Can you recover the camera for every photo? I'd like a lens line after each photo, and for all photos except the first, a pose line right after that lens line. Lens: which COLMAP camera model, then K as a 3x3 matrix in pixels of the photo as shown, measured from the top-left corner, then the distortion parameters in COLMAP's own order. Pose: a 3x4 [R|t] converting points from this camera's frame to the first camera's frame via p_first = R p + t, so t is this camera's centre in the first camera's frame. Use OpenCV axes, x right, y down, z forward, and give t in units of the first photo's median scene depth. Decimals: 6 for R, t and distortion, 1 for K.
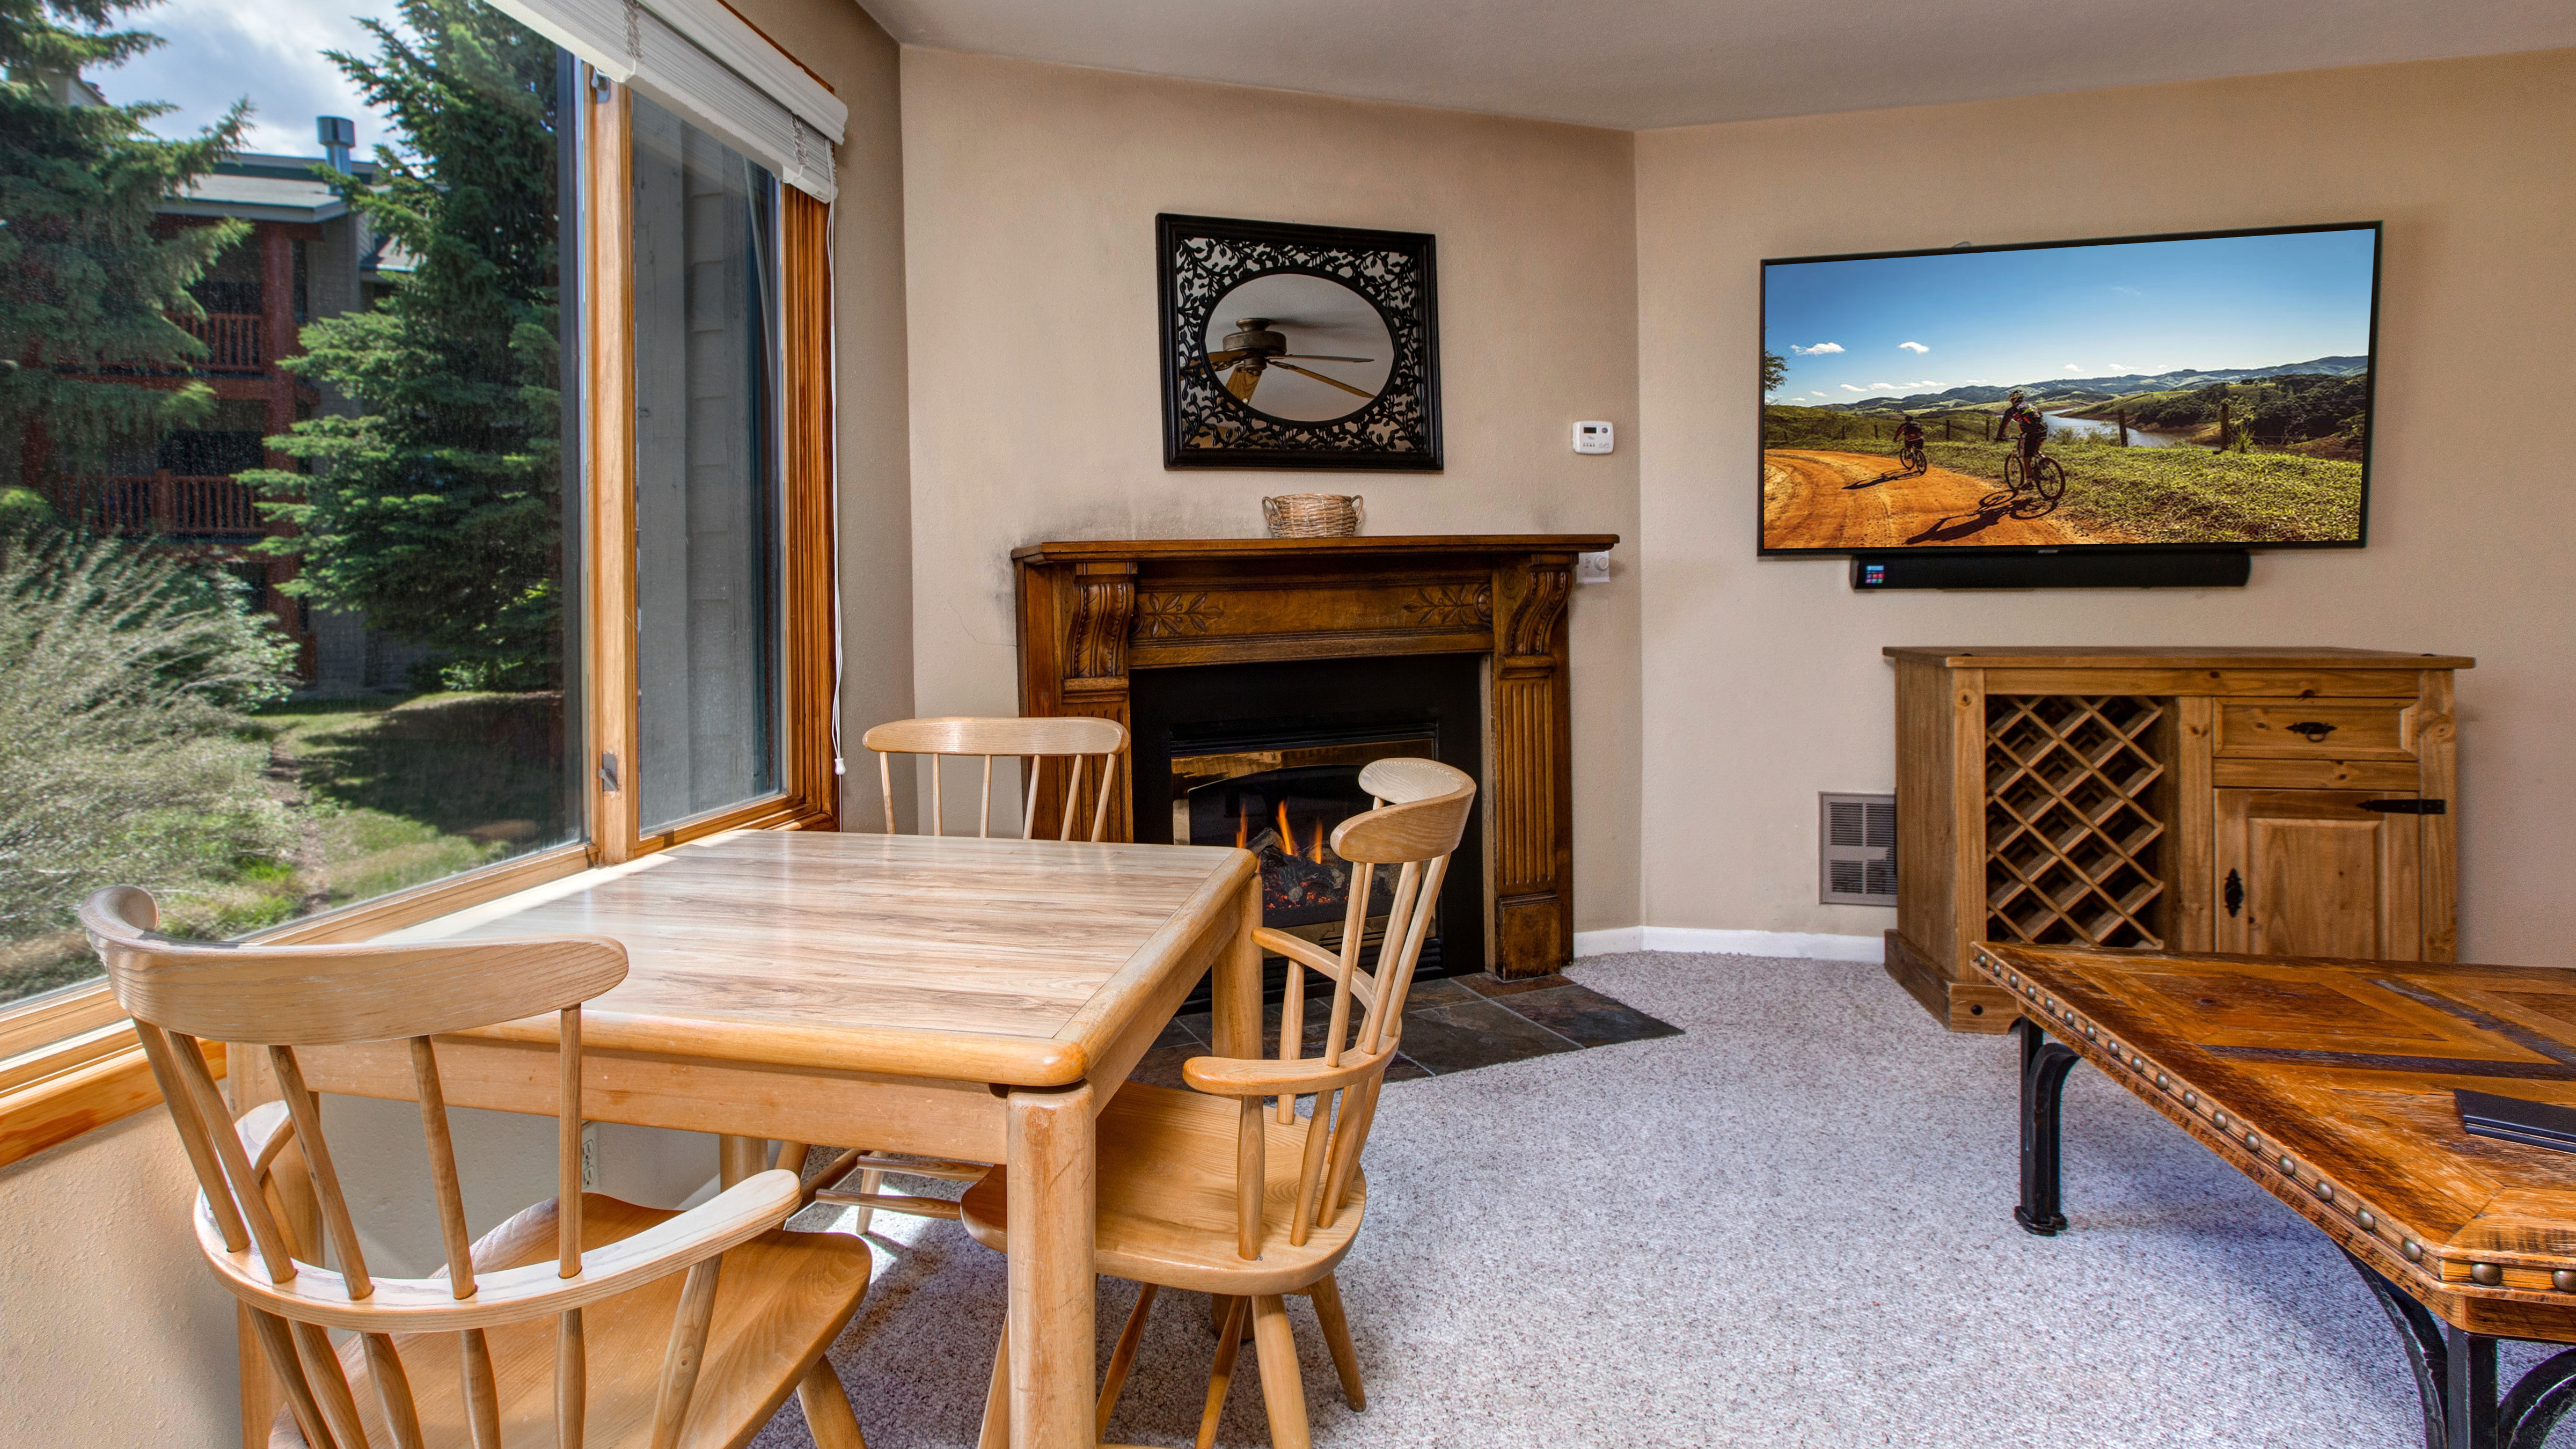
lens RADIAL K [[1249.6, 0, 1177.2], [0, 1249.6, 617.9], [0, 0, 1]] dist [-0.002968, -0.000237]
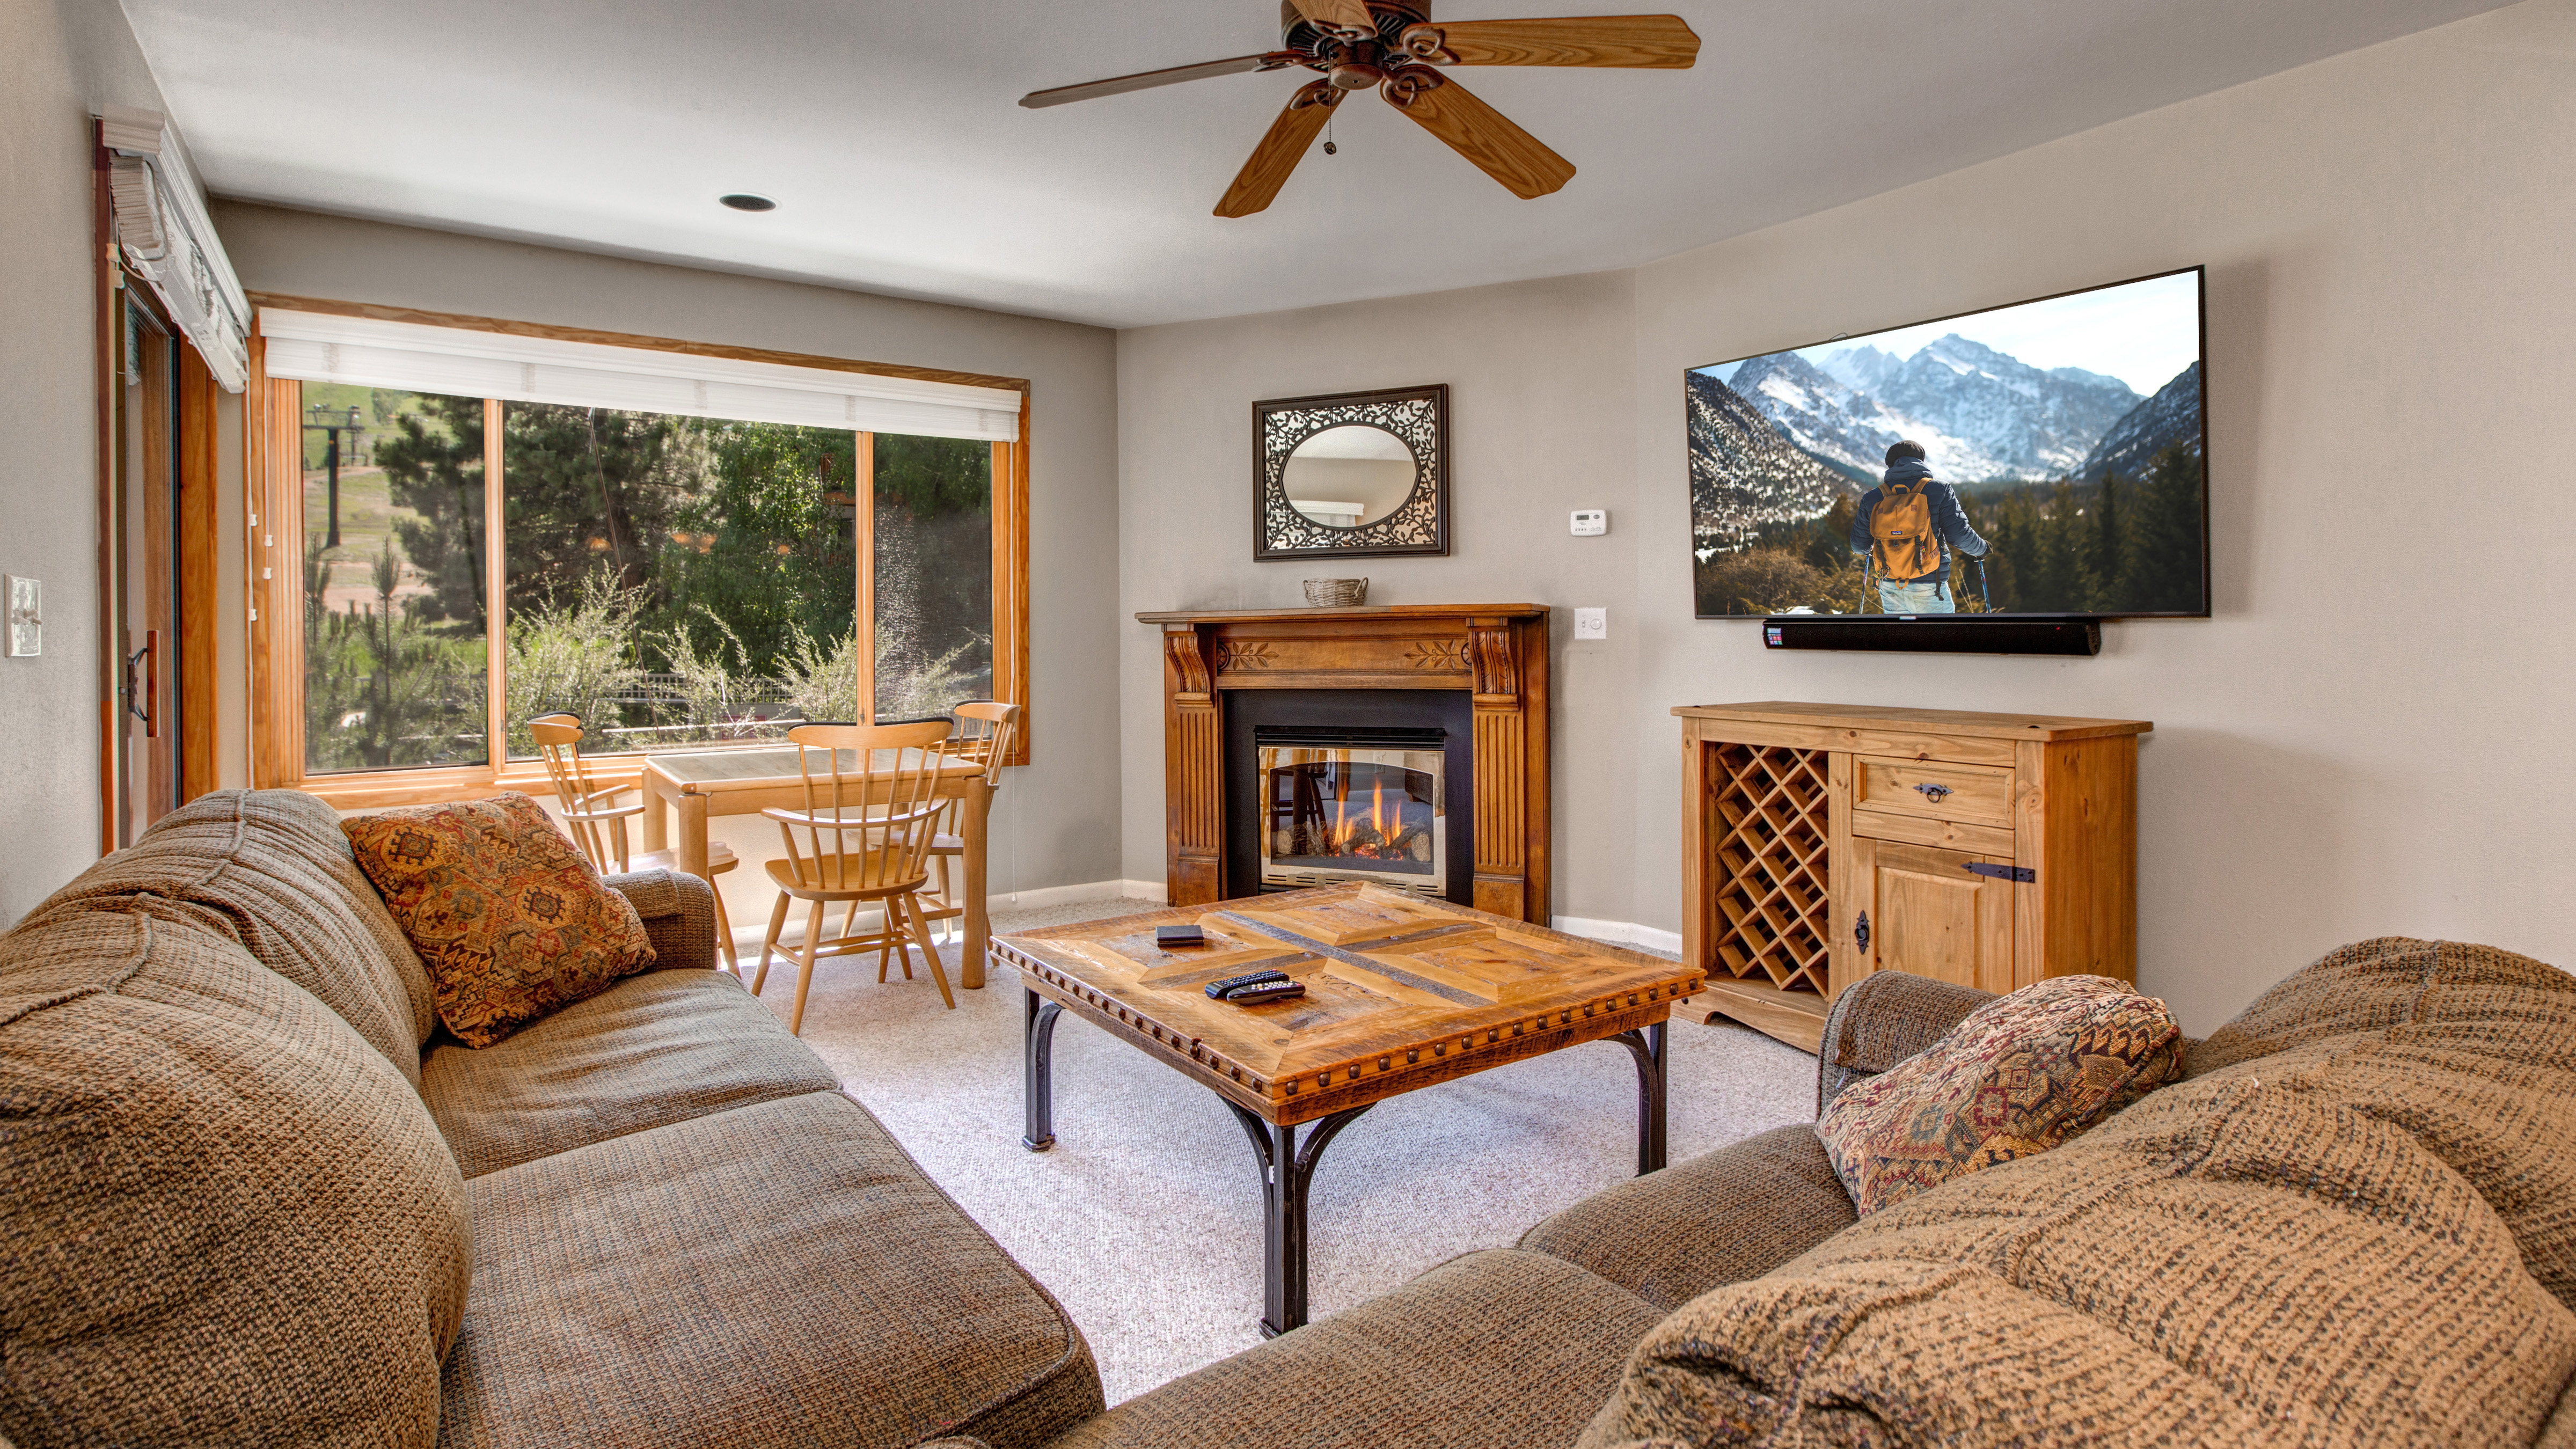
lens RADIAL K [[1316.0, 0, 1253.8], [0, 1316.0, 653.0], [0, 0, 1]] dist [-0.006011, 0.002872]
pose [[0.721572, 0.024541, -0.691904, 1.120607], [-0.024819, 0.999646, 0.009572, -0.022014], [0.691894, 0.010266, 0.721926, -0.191854]]
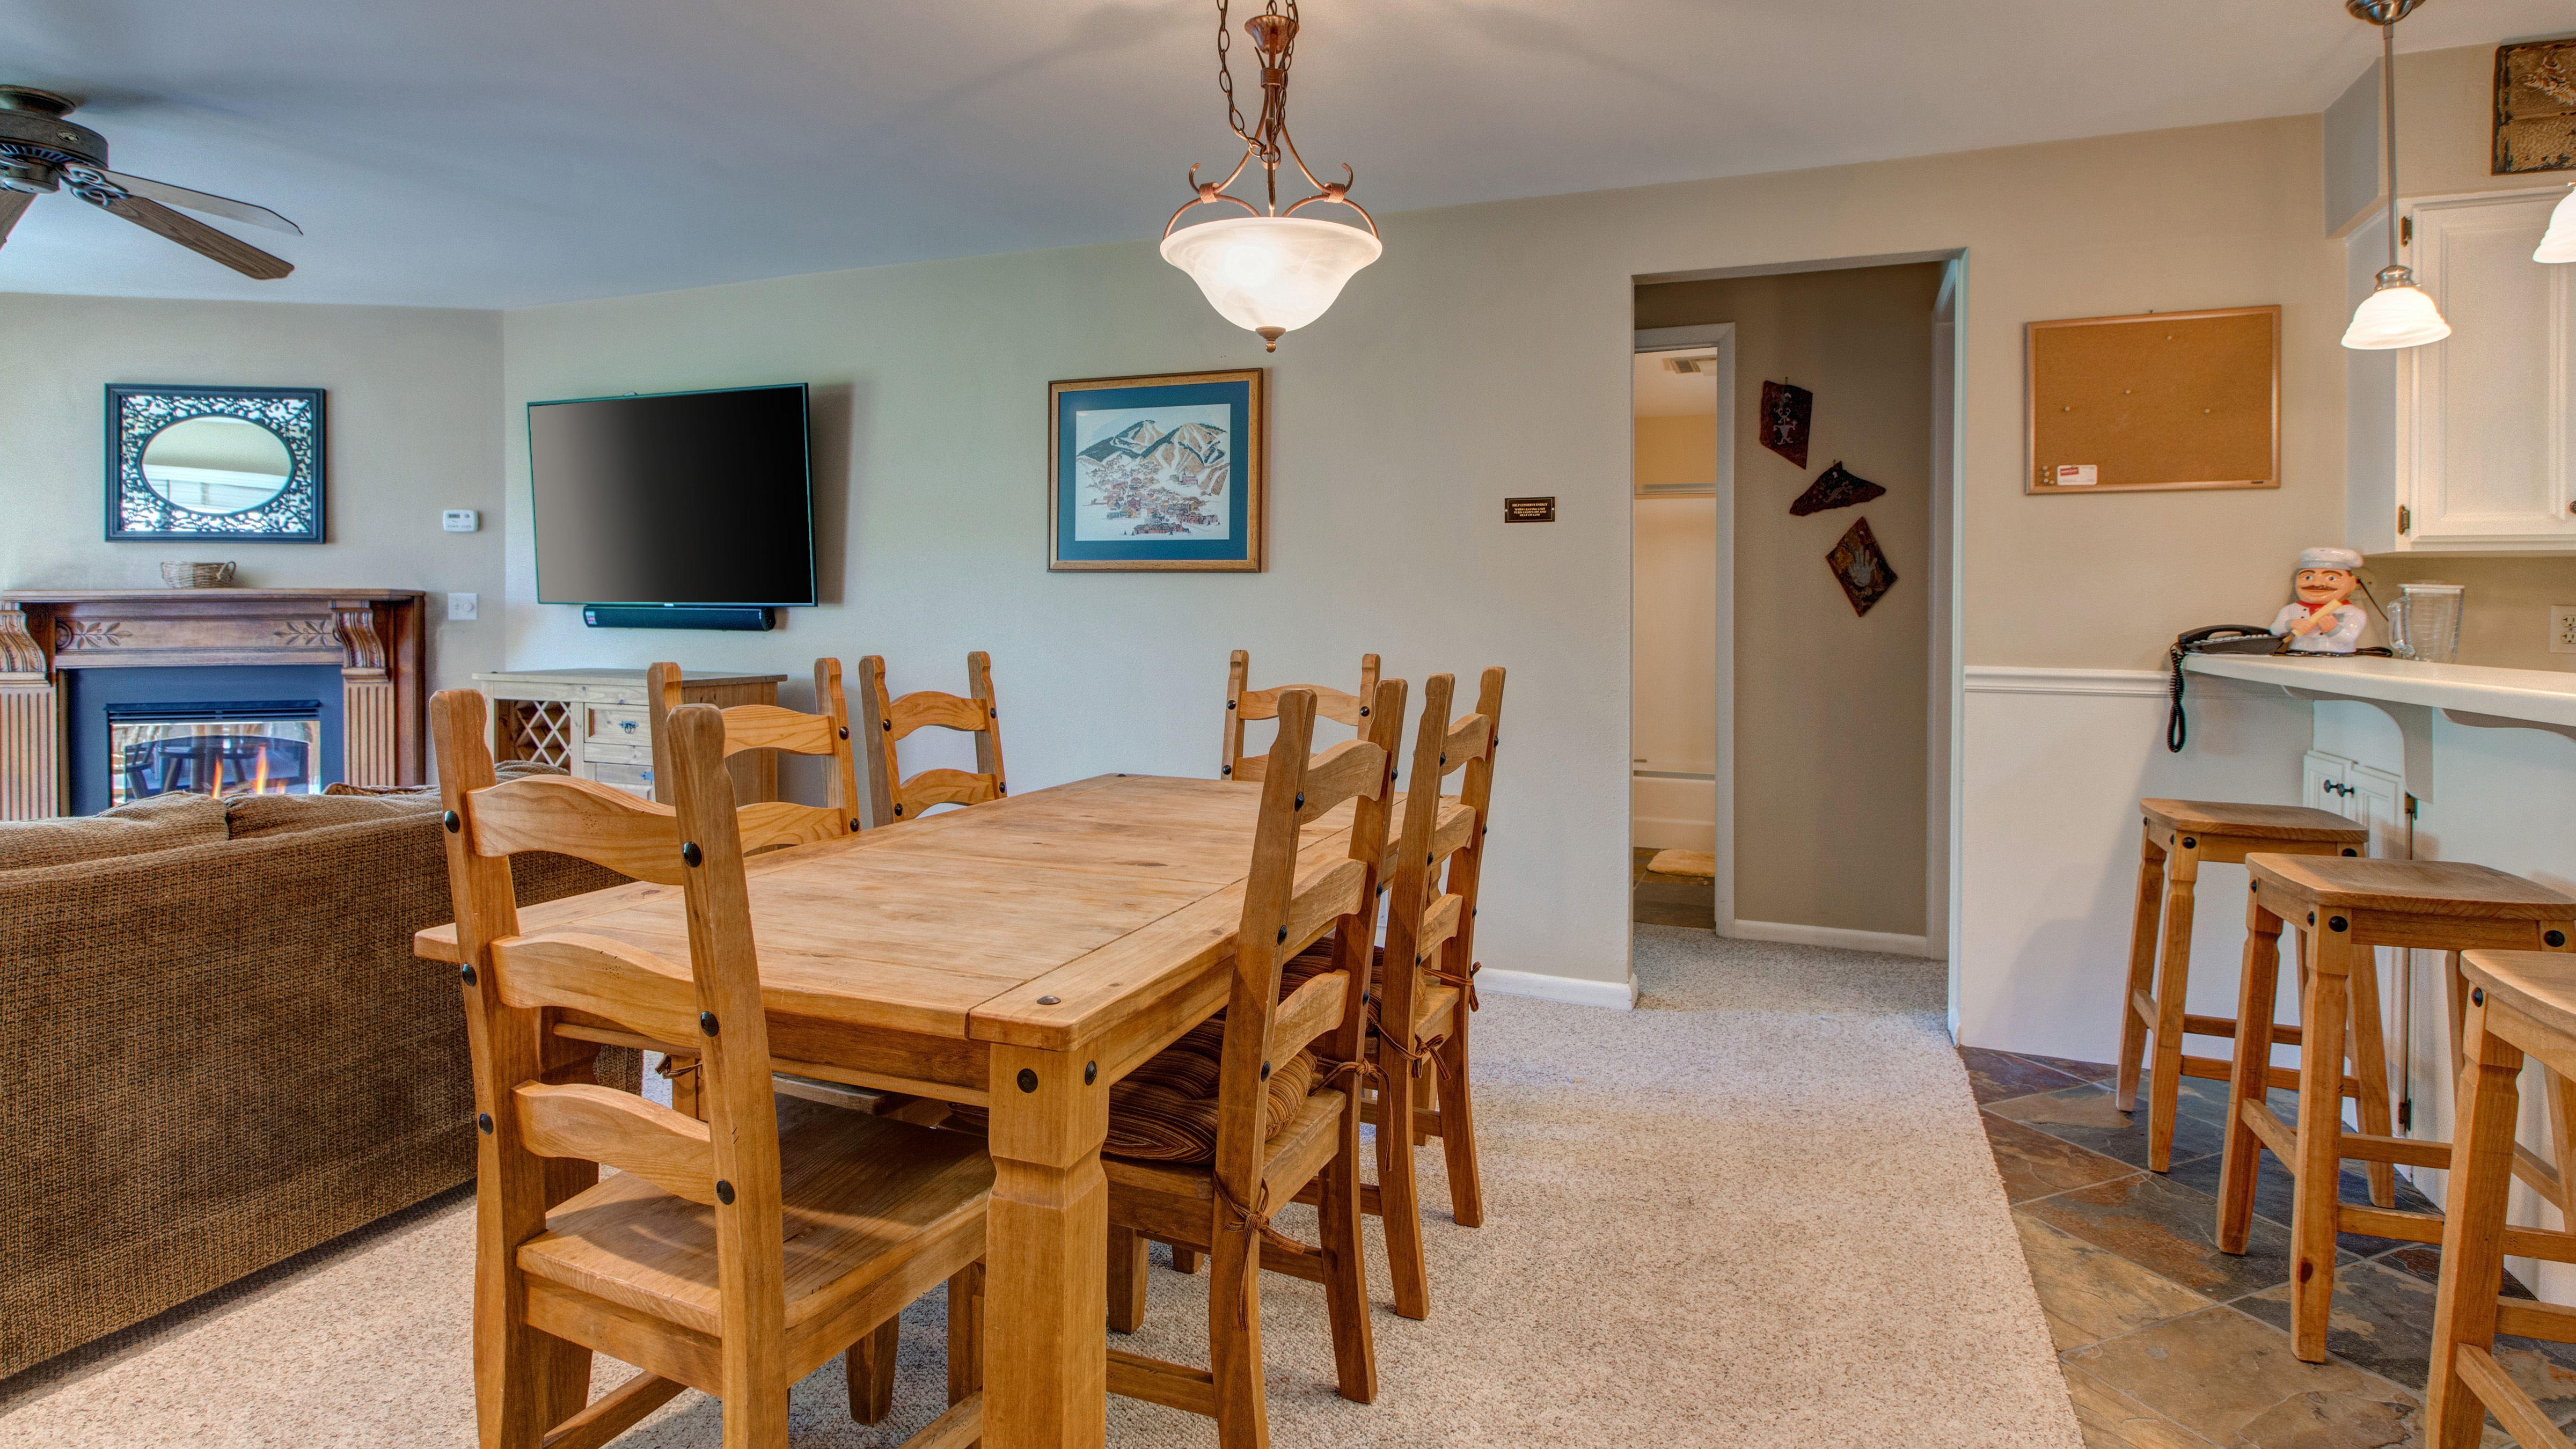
lens RADIAL K [[1334.8, 0, 1247.6], [0, 1334.8, 616.6], [0, 0, 1]] dist [-0.002828, -0.000872]
pose [[0.986601, 0.019967, -0.161927, 1.671111], [-0.023514, 0.999523, -0.020015, -0.026121], [0.161450, 0.023555, 0.986600, -0.426573]]
